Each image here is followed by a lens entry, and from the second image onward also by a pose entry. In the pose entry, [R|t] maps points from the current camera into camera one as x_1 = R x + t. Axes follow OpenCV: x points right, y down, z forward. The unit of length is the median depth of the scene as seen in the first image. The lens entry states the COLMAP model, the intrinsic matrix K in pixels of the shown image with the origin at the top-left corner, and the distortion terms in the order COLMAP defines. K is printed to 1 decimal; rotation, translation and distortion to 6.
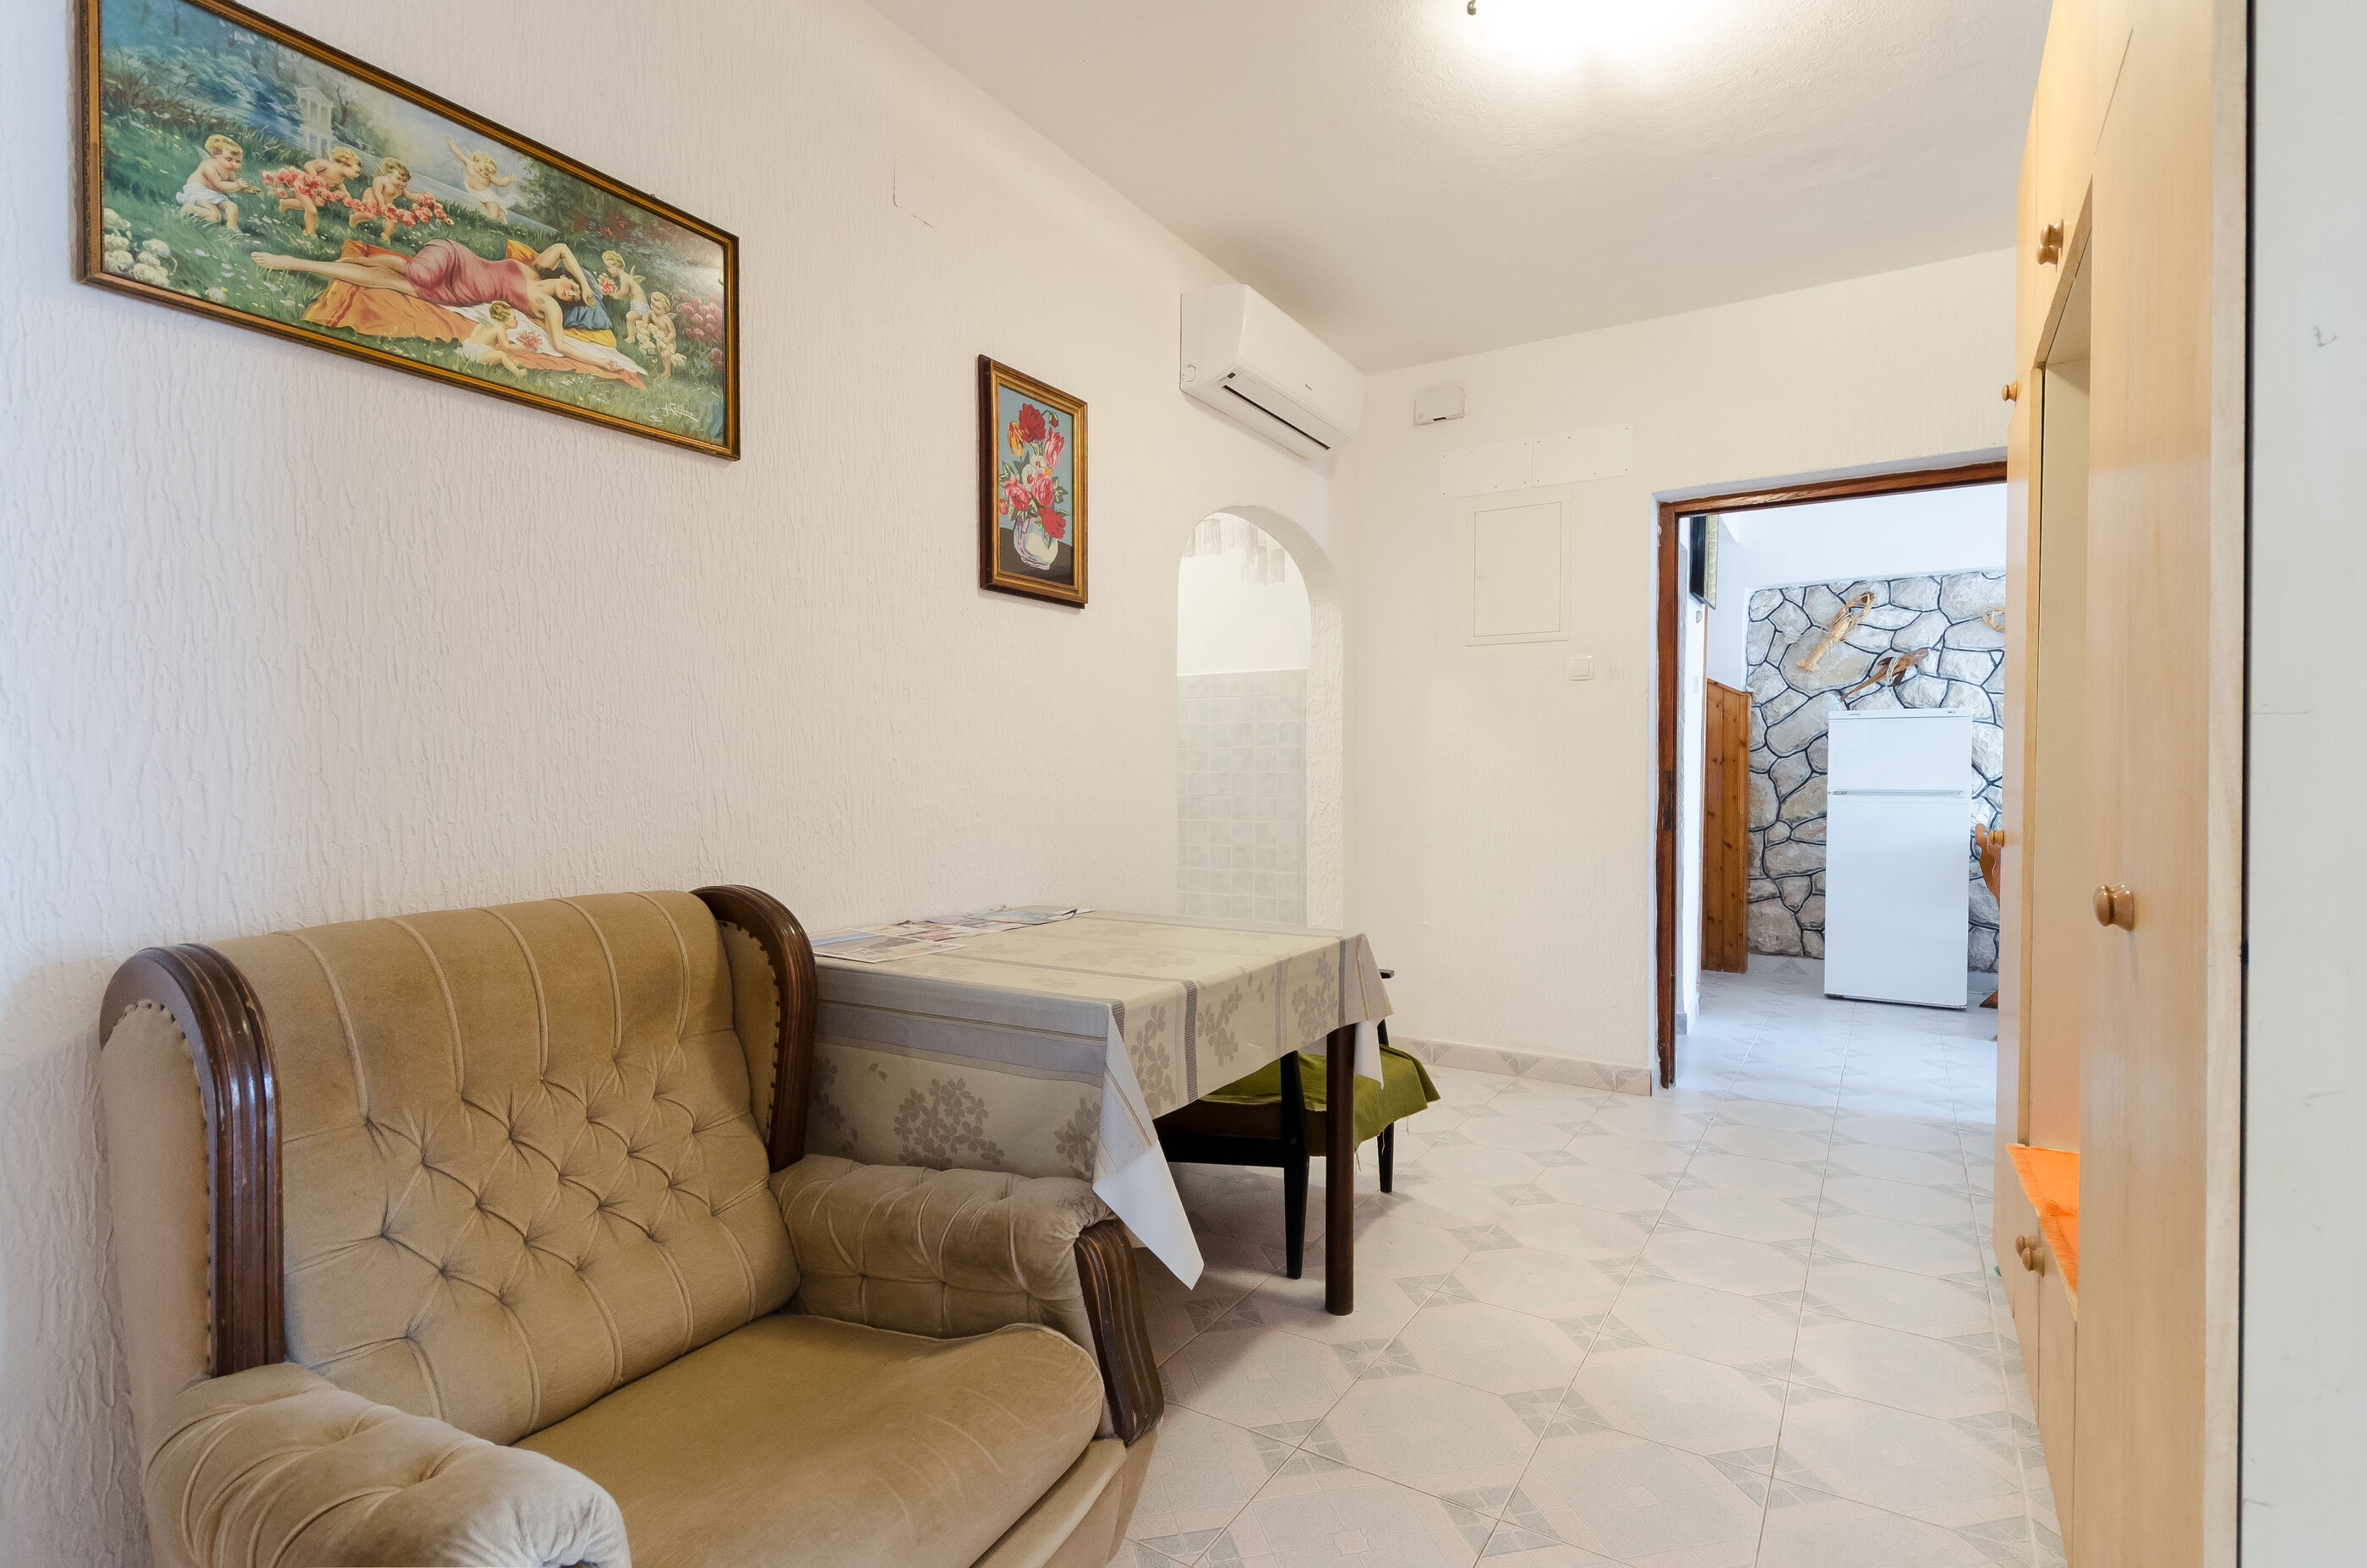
lens RADIAL K [[1071.6, 0, 1179.1], [0, 1071.6, 793.4], [0, 0, 1]] dist [0.010304, -0.000029]
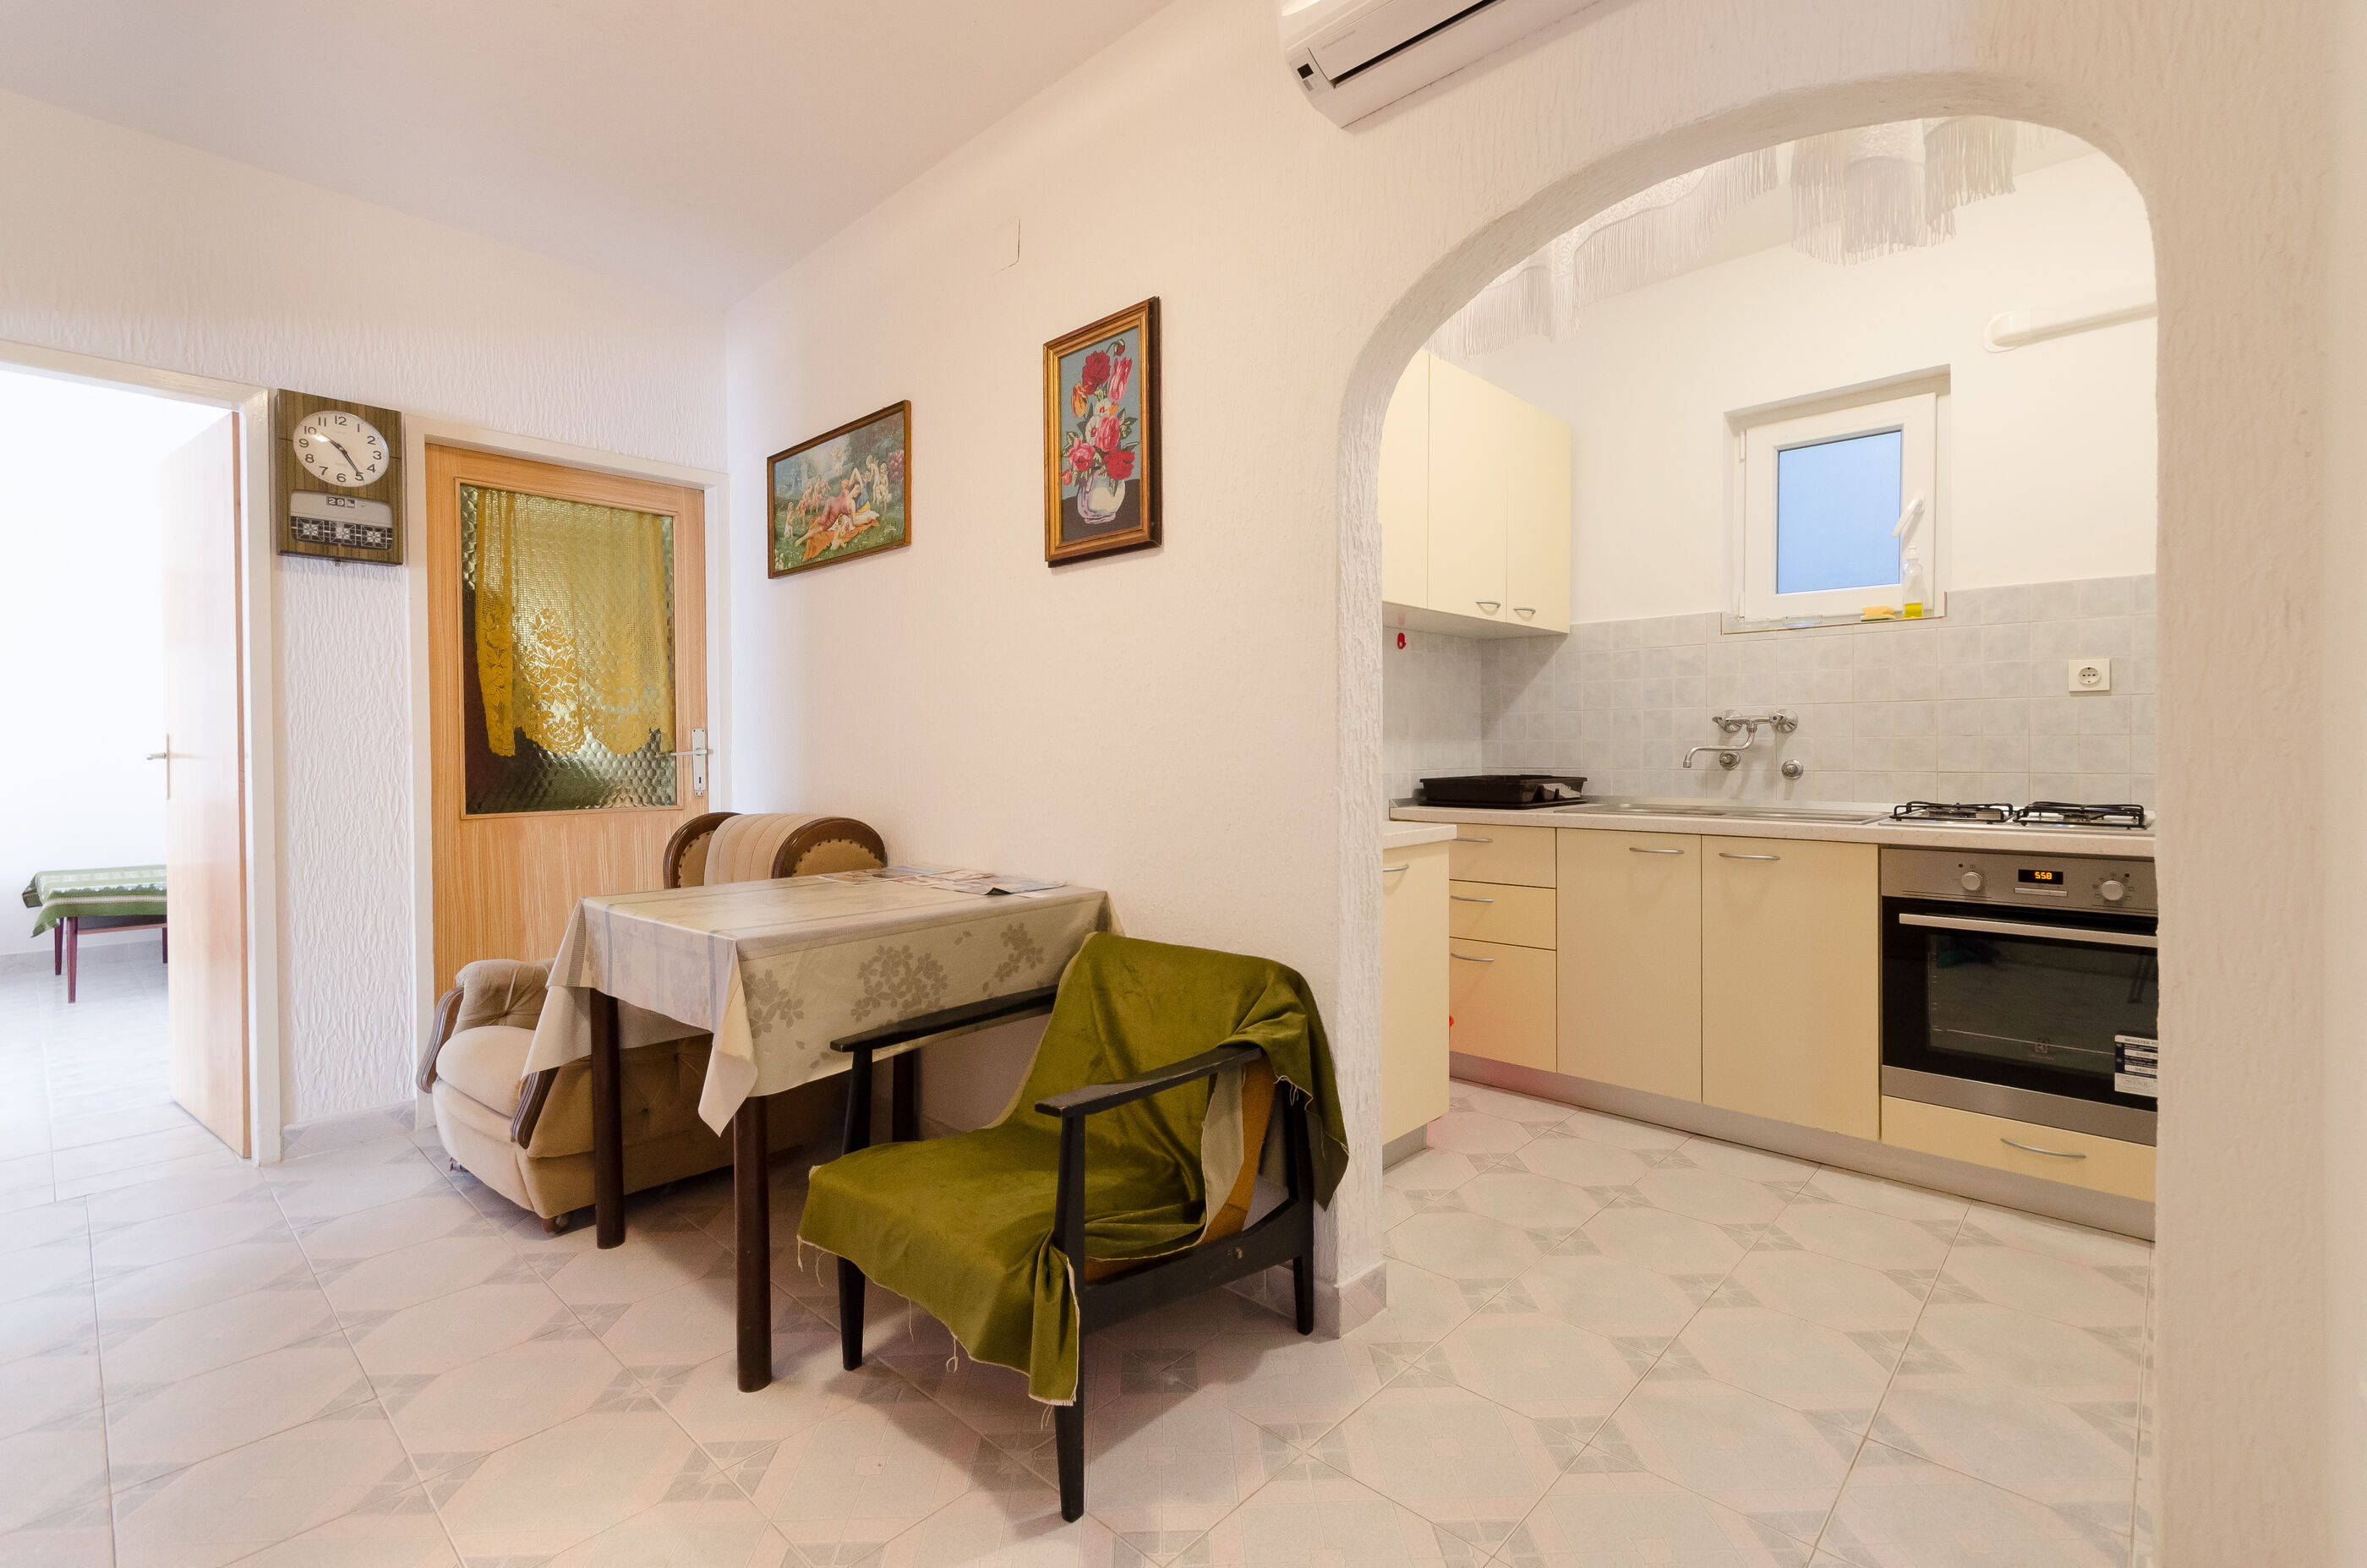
lens RADIAL K [[1123.0, 0, 1191.9], [0, 1123.0, 760.3], [0, 0, 1]] dist [-0.000573, 0.002396]
pose [[-0.191504, 0.002277, -0.981489, 0.922061], [-0.015437, 0.999867, 0.005332, -0.015860], [0.981370, 0.016172, -0.191444, 1.463177]]
